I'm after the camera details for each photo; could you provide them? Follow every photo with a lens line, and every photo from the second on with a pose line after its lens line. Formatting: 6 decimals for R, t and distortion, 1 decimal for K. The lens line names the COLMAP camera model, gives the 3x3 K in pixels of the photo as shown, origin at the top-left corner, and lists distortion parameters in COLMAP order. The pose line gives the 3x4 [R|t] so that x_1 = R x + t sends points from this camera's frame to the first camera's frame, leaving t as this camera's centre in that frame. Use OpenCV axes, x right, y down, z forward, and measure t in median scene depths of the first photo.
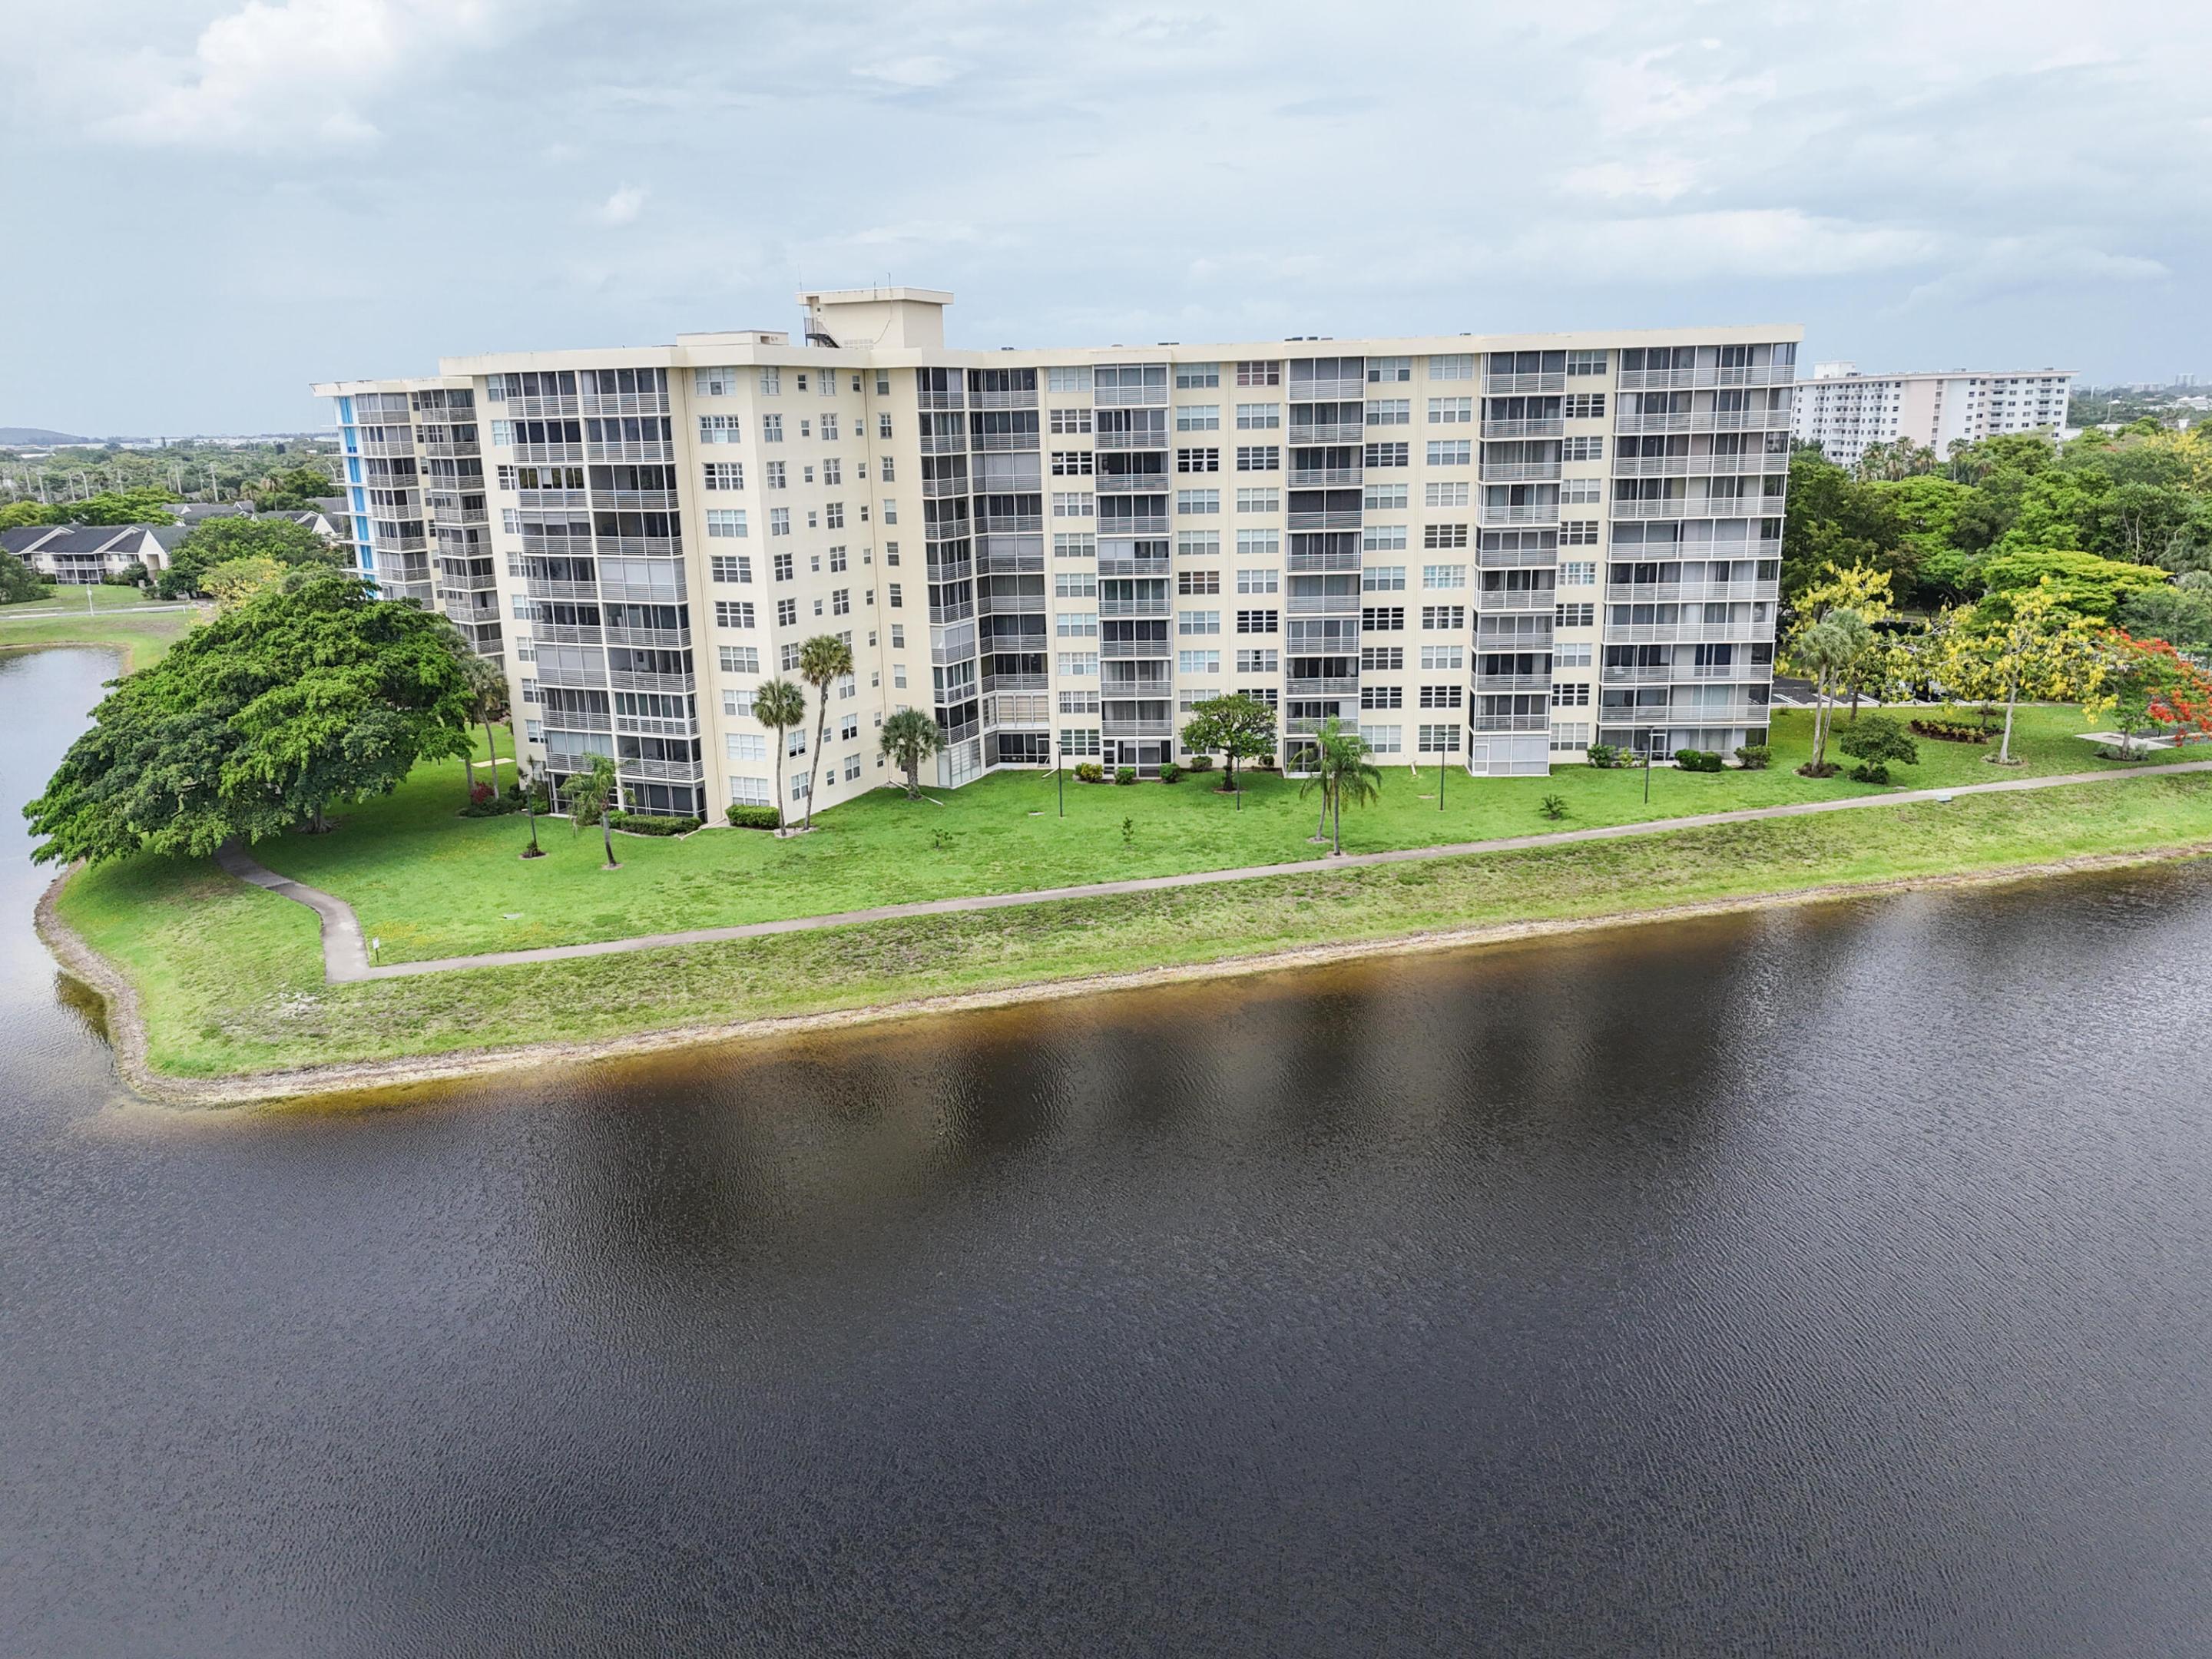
lens RADIAL K [[1624.9, 0, 1098.5], [0, 1624.9, 834.7], [0, 0, 1]] dist [0.065179, -0.059307]
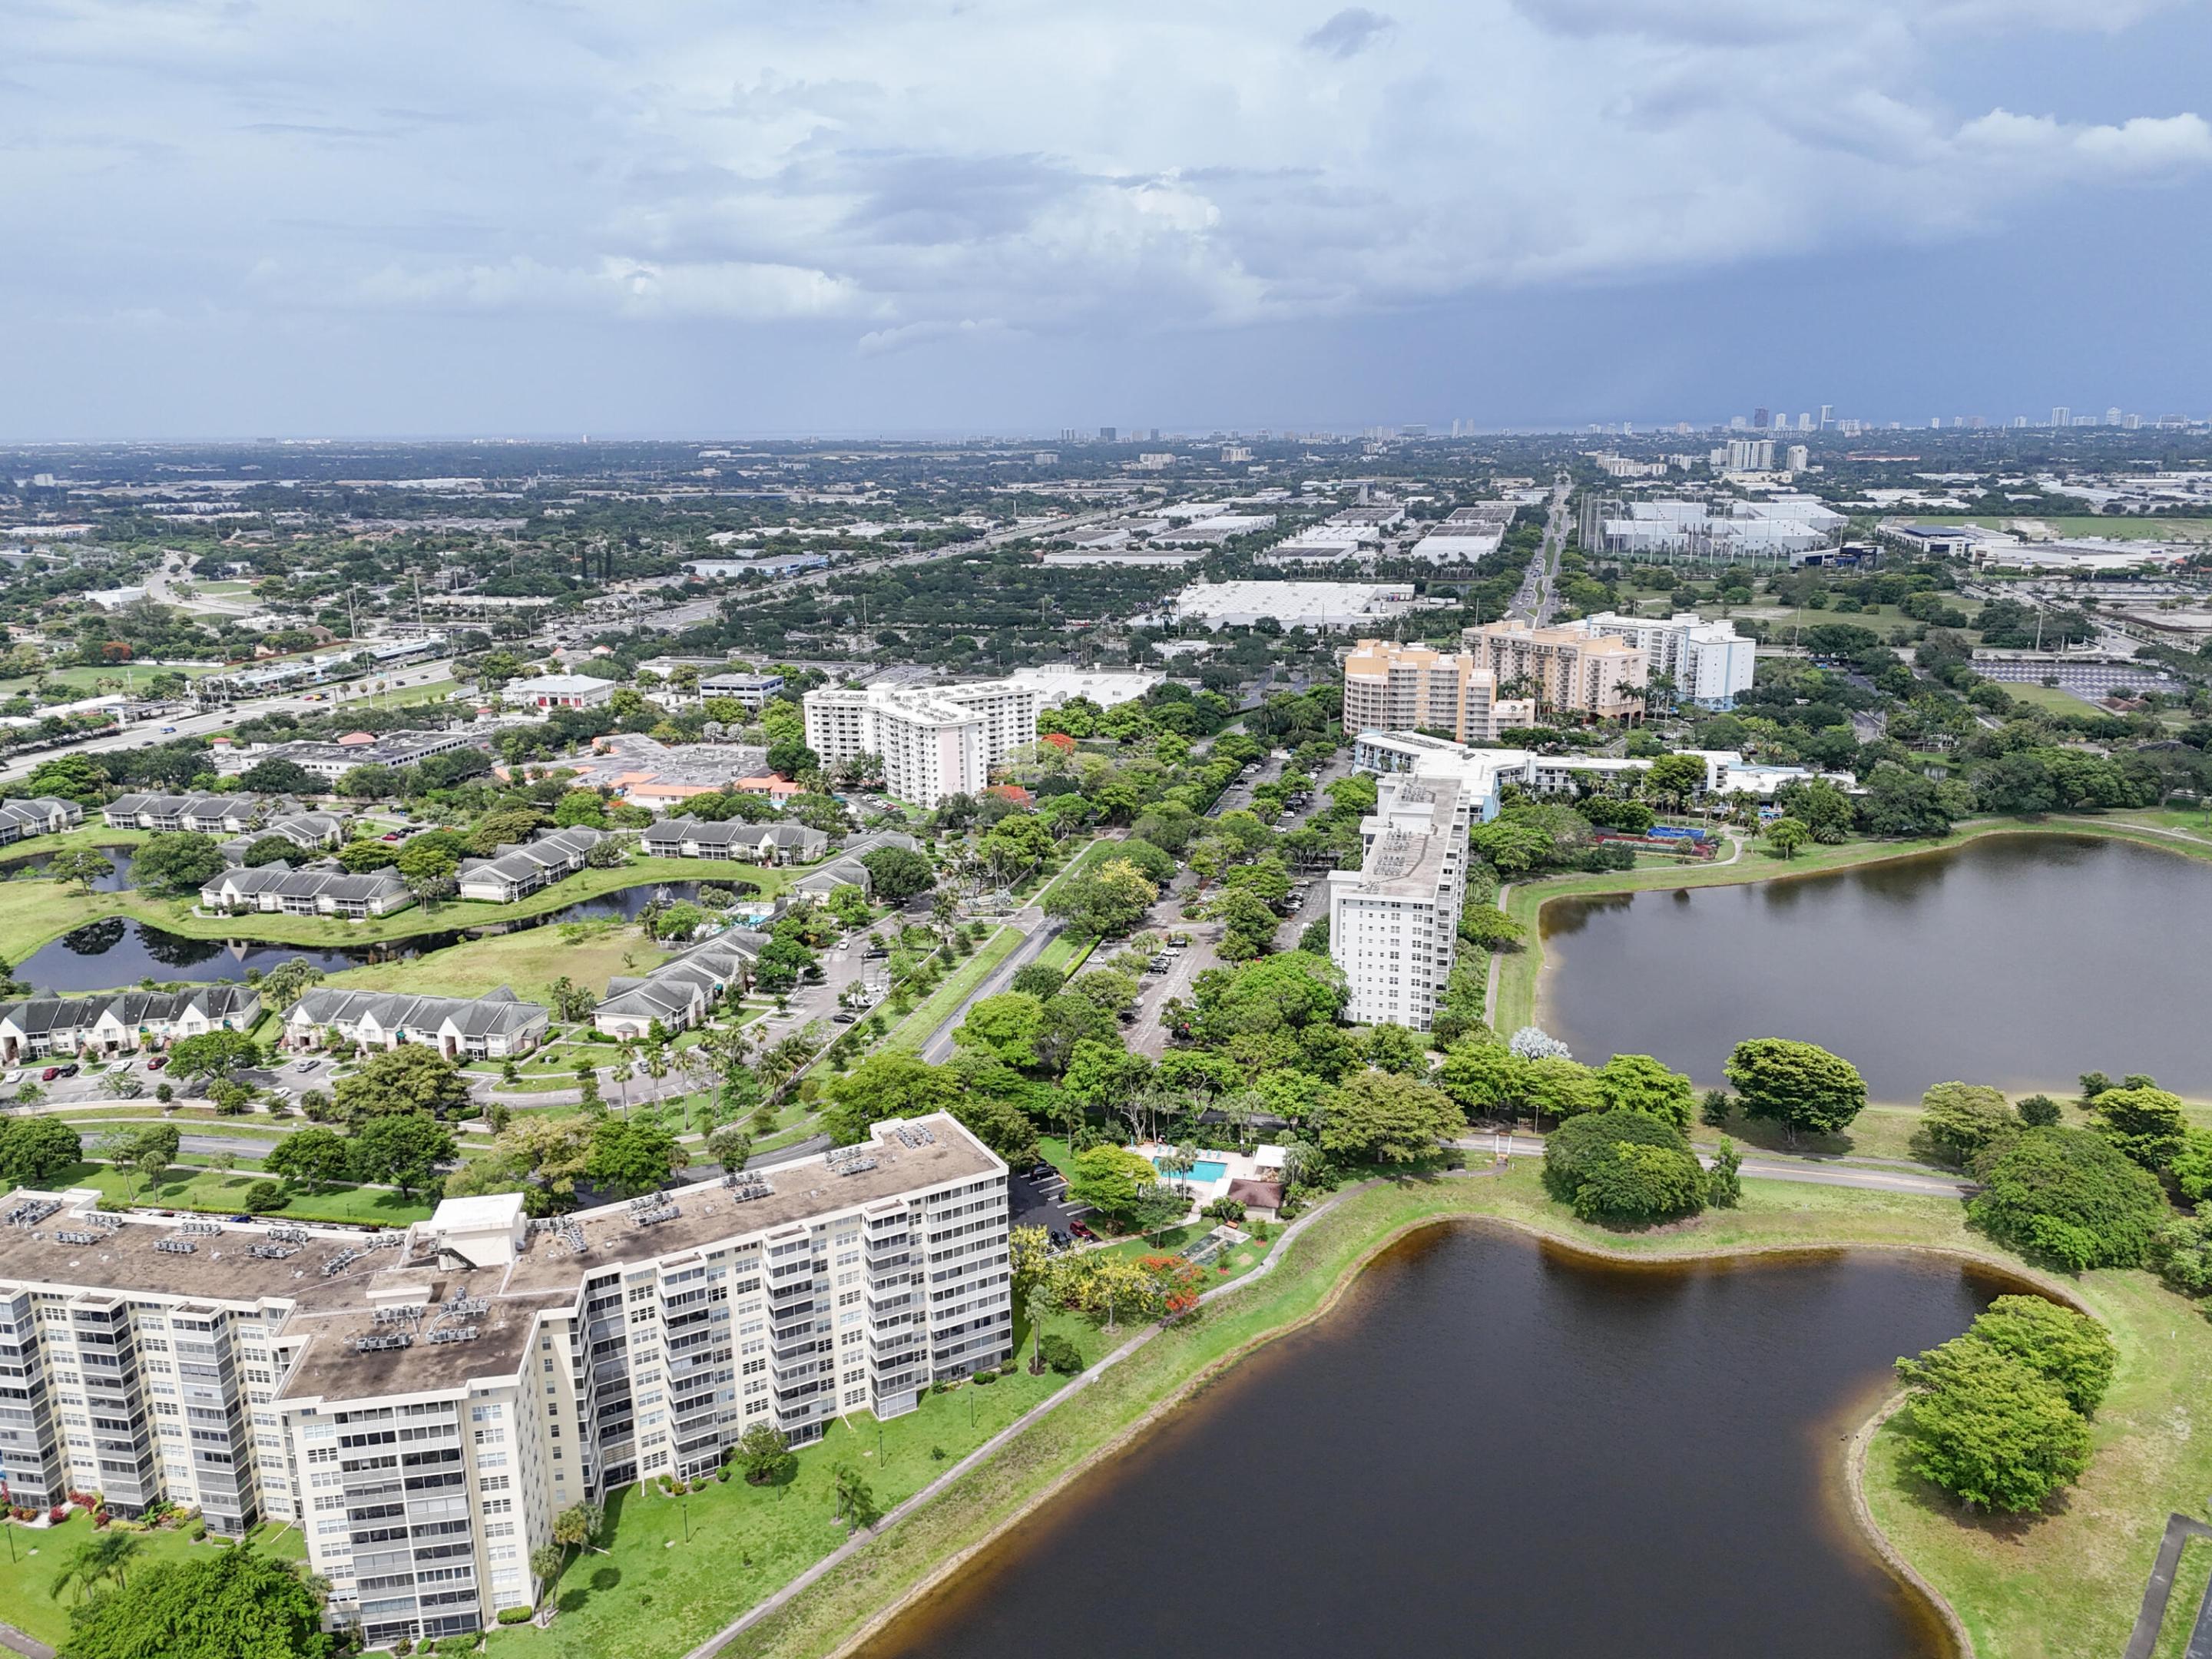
lens RADIAL K [[1624.9, 0, 1098.5], [0, 1624.9, 834.7], [0, 0, 1]] dist [0.065179, -0.059307]
pose [[0.834226, -0.121879, 0.537785, -0.497096], [0.127248, 0.991495, 0.027315, -0.735955], [-0.536540, 0.045646, 0.842639, -0.756261]]
